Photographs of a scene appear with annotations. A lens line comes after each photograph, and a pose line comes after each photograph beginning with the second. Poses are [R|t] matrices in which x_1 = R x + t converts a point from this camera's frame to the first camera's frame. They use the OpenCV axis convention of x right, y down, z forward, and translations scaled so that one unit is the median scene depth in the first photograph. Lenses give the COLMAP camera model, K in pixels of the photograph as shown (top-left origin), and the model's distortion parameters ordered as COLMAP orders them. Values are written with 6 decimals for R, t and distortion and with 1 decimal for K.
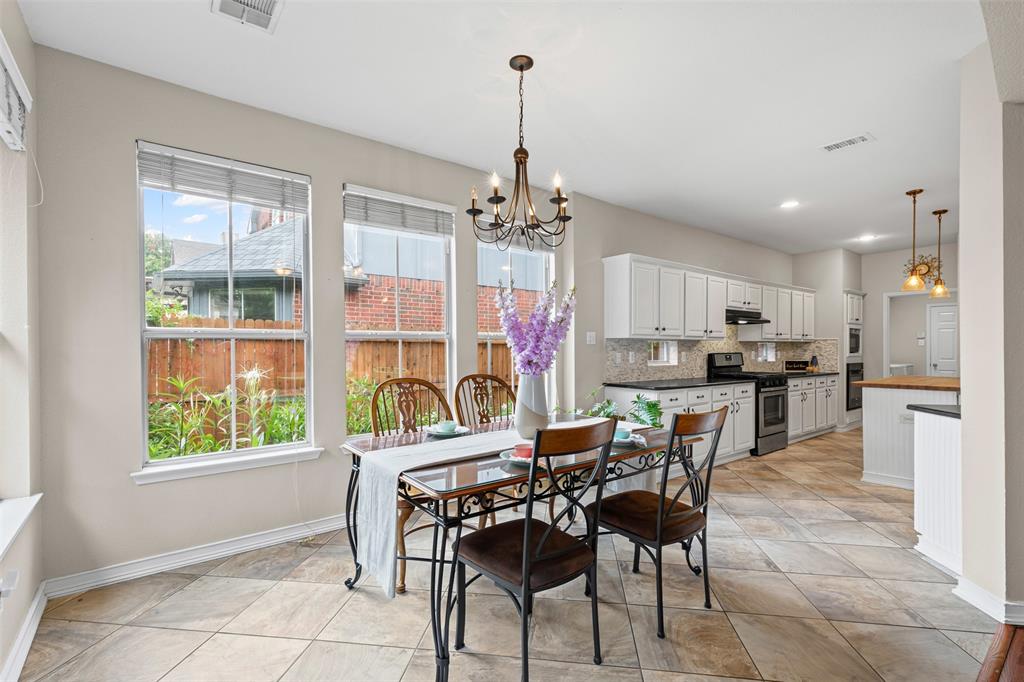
lens RADIAL K [[462.2, 0, 509.2], [0, 462.2, 348.6], [0, 0, 1]] dist [0.011305, -0.000545]
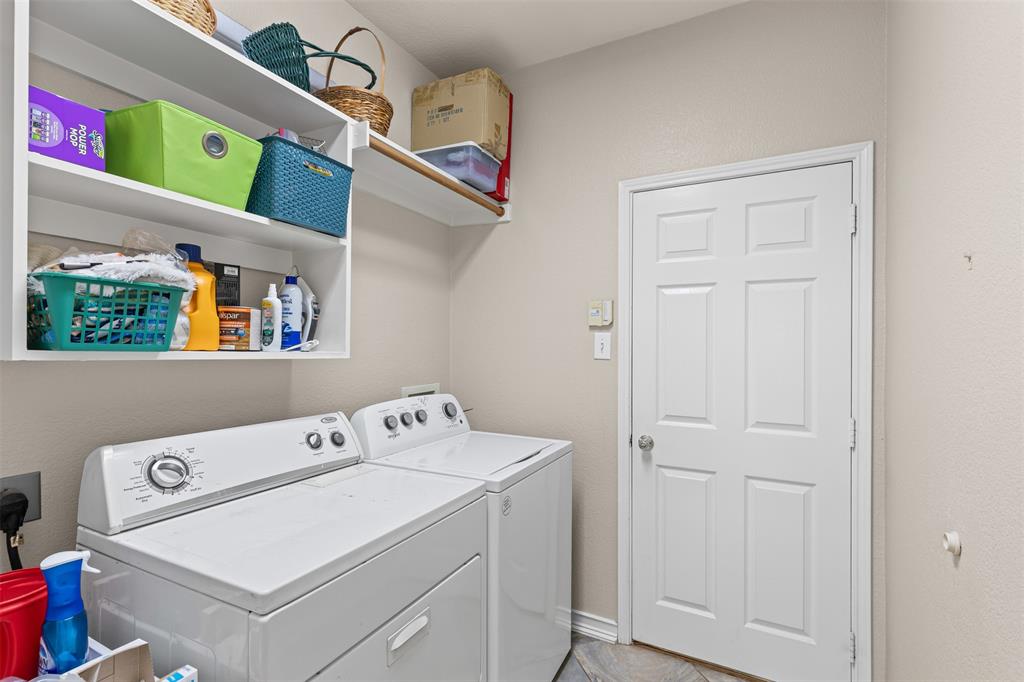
lens RADIAL K [[462.2, 0, 512.7], [0, 462.2, 343.6], [0, 0, 1]] dist [0.011305, -0.000545]
pose [[0.905343, 0.002181, 0.424675, 0.746855], [0.000404, 0.999982, -0.005998, -0.012459], [-0.424681, 0.005601, 0.905326, 0.810464]]
